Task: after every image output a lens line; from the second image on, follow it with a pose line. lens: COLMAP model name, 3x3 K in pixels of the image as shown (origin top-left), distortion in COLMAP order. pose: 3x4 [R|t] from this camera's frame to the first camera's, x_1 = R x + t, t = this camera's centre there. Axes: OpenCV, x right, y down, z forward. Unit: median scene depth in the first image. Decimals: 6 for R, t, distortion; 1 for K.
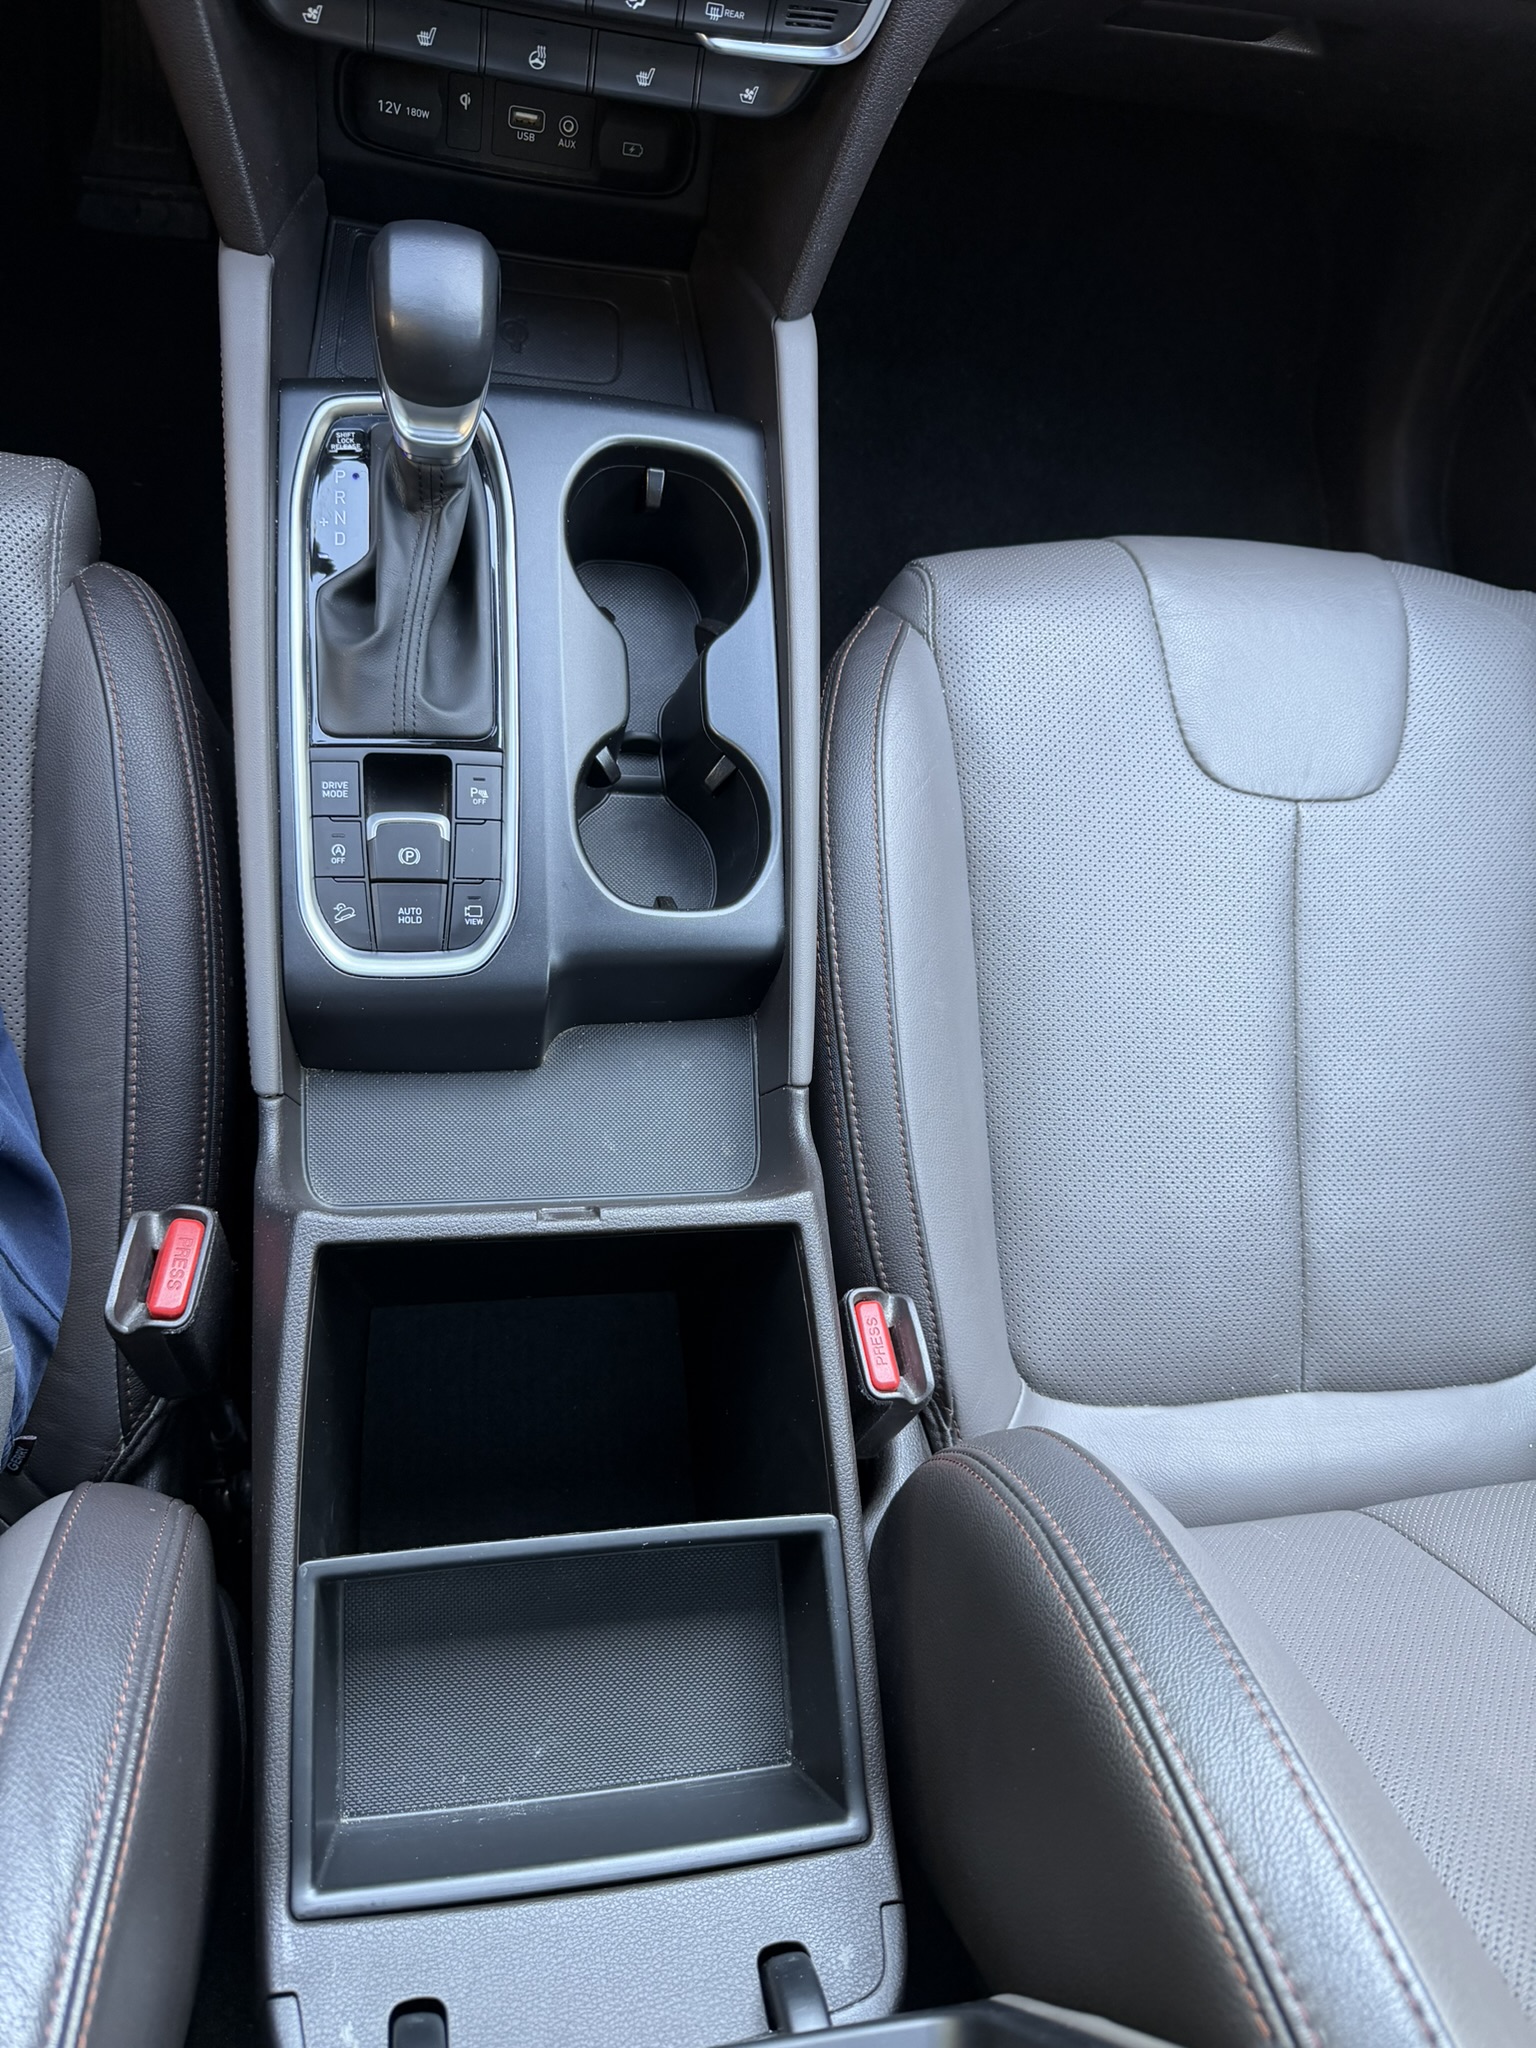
lens RADIAL K [[1470.2, 0, 758.2], [0, 1470.2, 1044.8], [0, 0, 1]] dist [-0.017838, -0.004141]
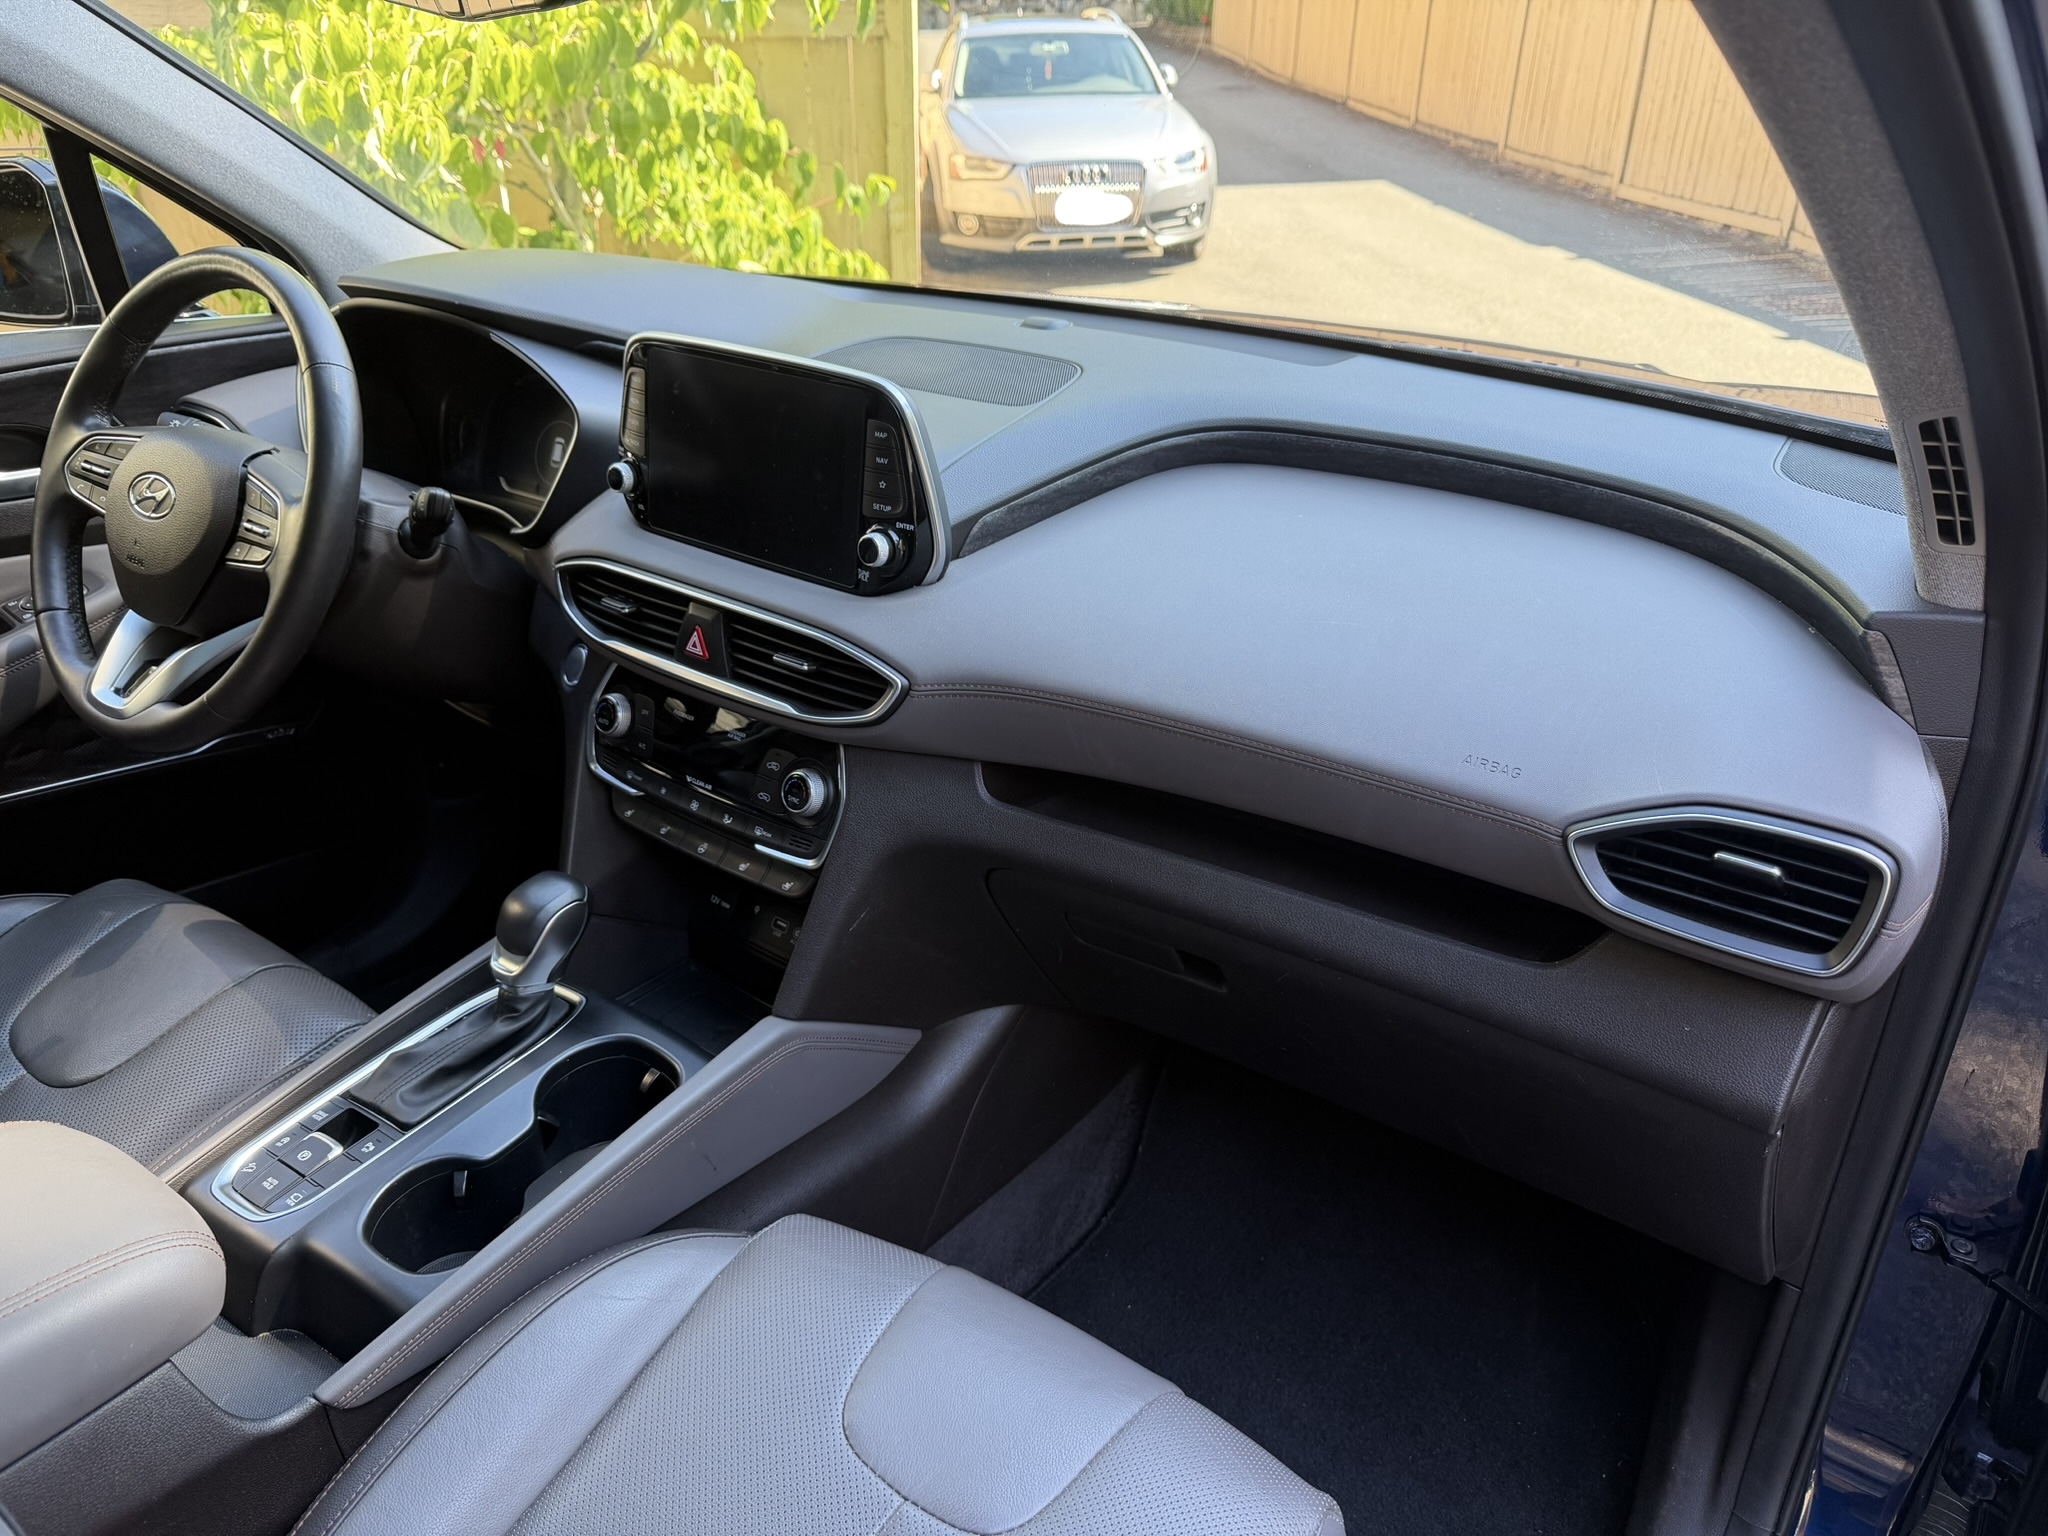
lens RADIAL K [[1421.2, 0, 1024.0], [0, 1421.2, 768.0], [0, 0, 1]] dist [0.070530, -0.052970]
pose [[0.774727, 0.076885, -0.627604, 1.215876], [-0.562094, 0.538307, -0.627914, 0.166041], [0.289567, 0.839234, 0.460258, 0.185628]]
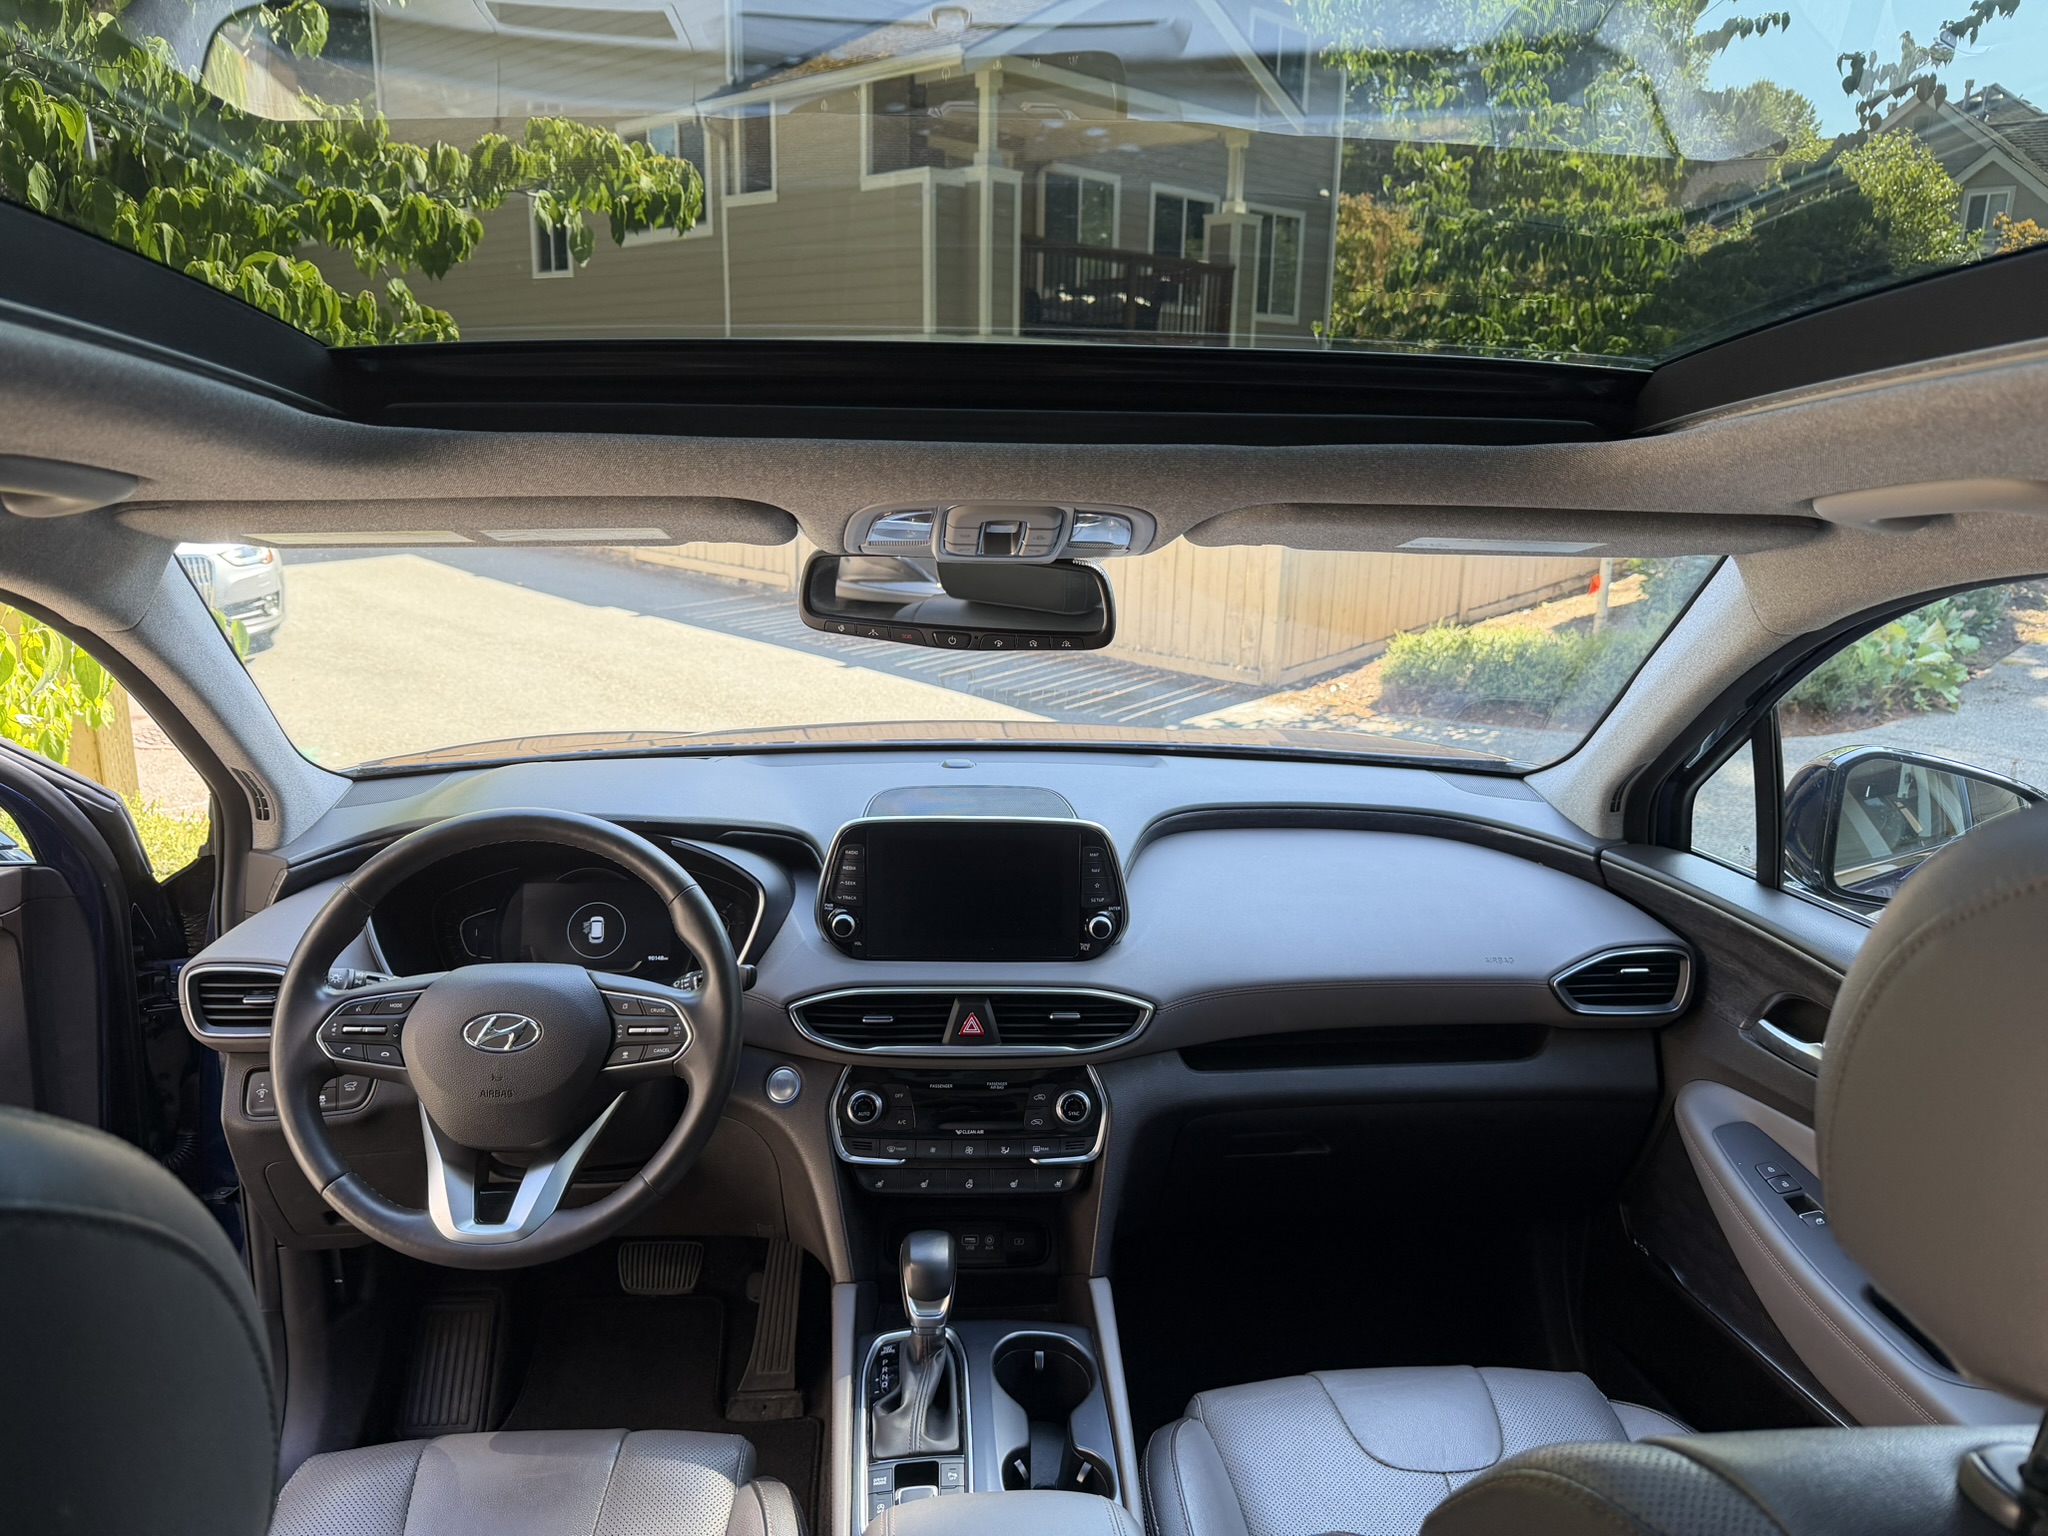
lens RADIAL K [[1442.7, 0, 1036.3], [0, 1442.7, 732.0], [0, 0, 1]] dist [0.056513, -0.099703]
pose [[0.977039, -0.211673, -0.024266, 0.165277], [0.064187, 0.401033, -0.913812, 1.162585], [0.203161, 0.891273, 0.405411, -0.593139]]
